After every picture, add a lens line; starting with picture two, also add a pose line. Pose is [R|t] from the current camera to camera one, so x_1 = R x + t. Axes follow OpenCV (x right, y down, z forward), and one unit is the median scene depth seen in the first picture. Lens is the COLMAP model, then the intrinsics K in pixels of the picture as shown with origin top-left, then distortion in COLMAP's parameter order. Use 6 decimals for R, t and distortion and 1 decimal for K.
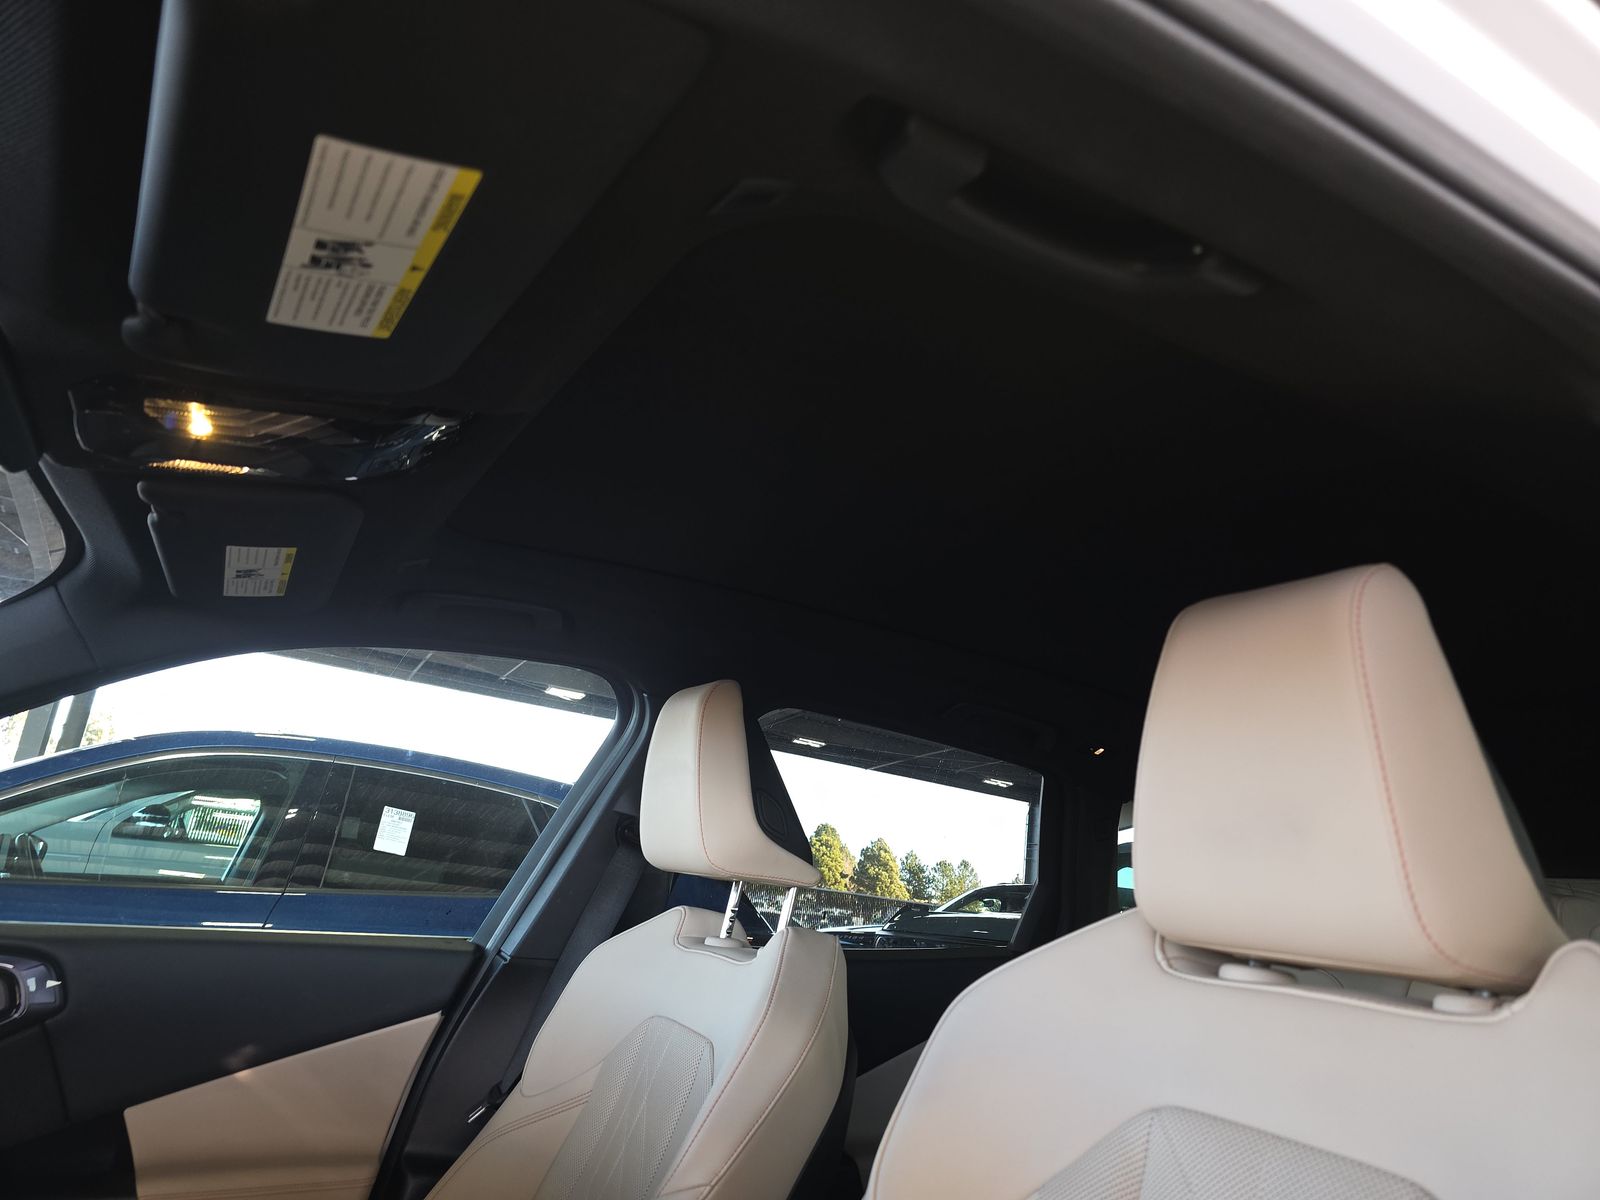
lens RADIAL K [[959.0, 0, 800.0], [0, 959.0, 600.0], [0, 0, 1]] dist [0.004967, 0.000689]
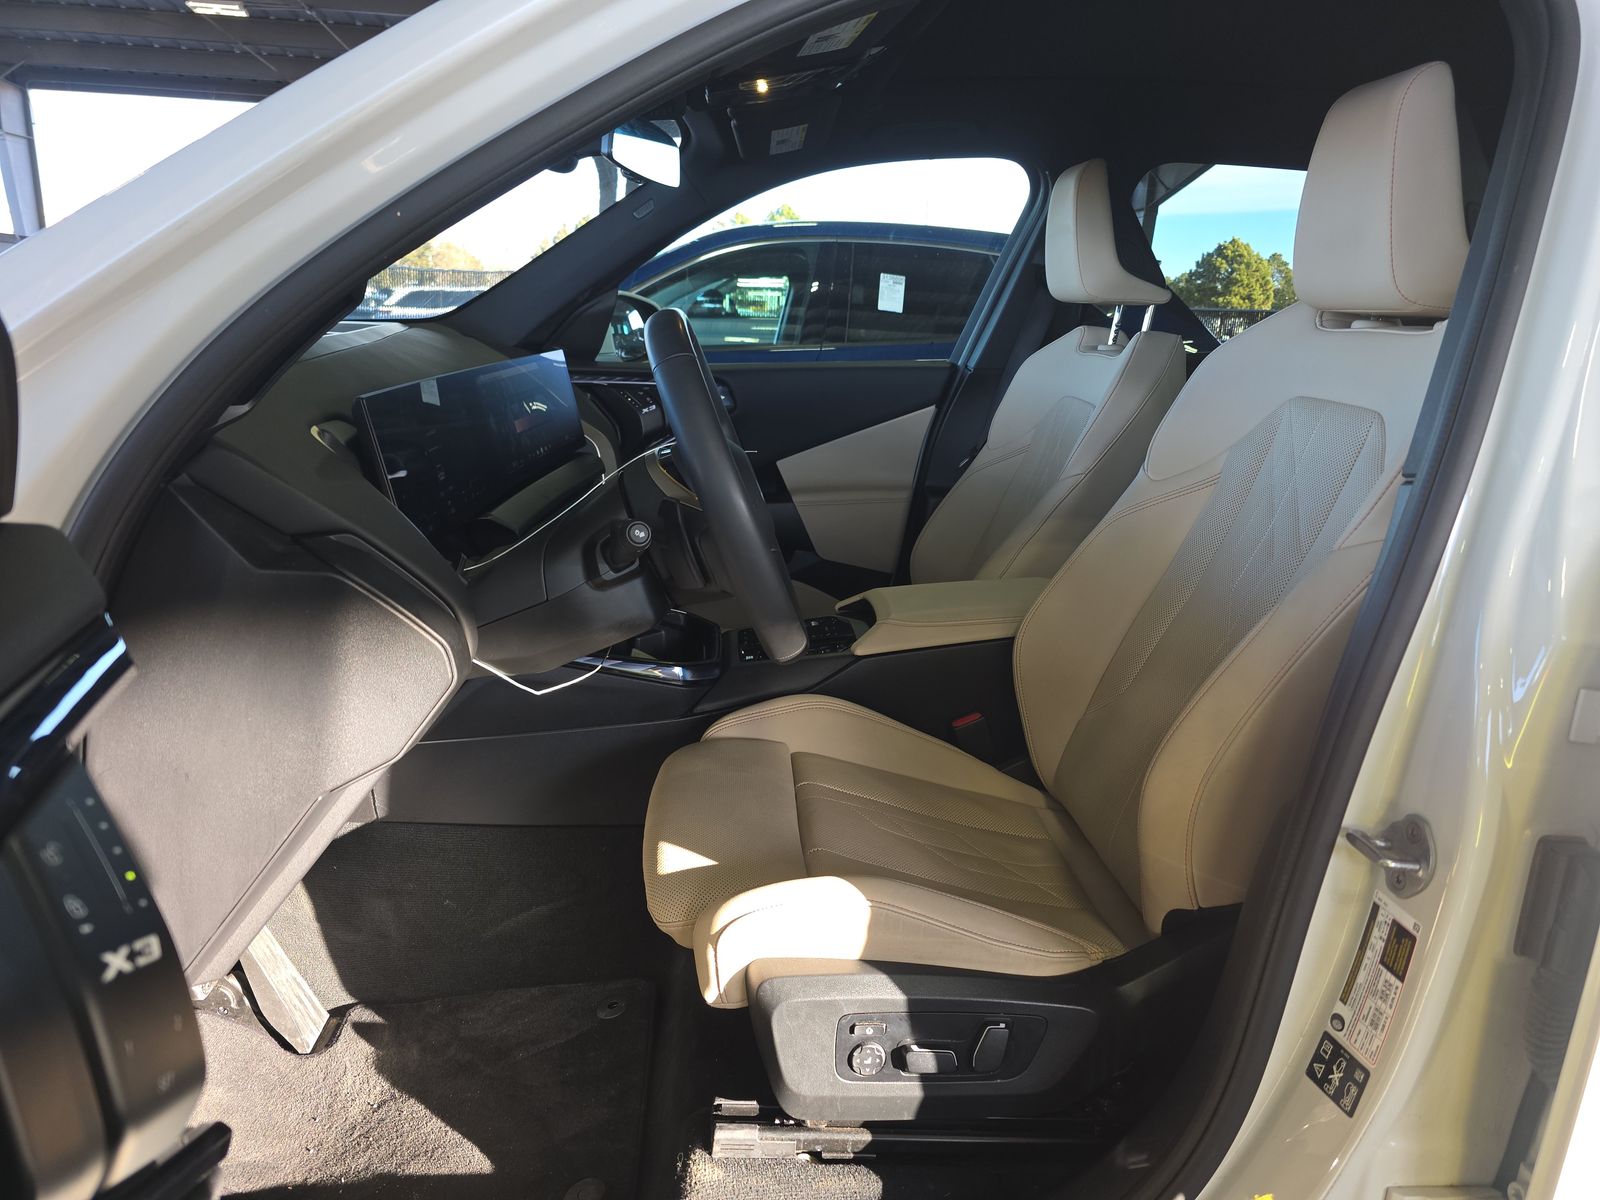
lens RADIAL K [[1083.0, 0, 800.0], [0, 1083.0, 600.0], [0, 0, 1]] dist [0.115983, -0.090870]
pose [[0.886455, 0.040347, -0.461052, 0.265503], [0.195585, 0.870208, 0.452200, -0.145182], [0.419456, -0.491030, 0.763509, -0.613067]]
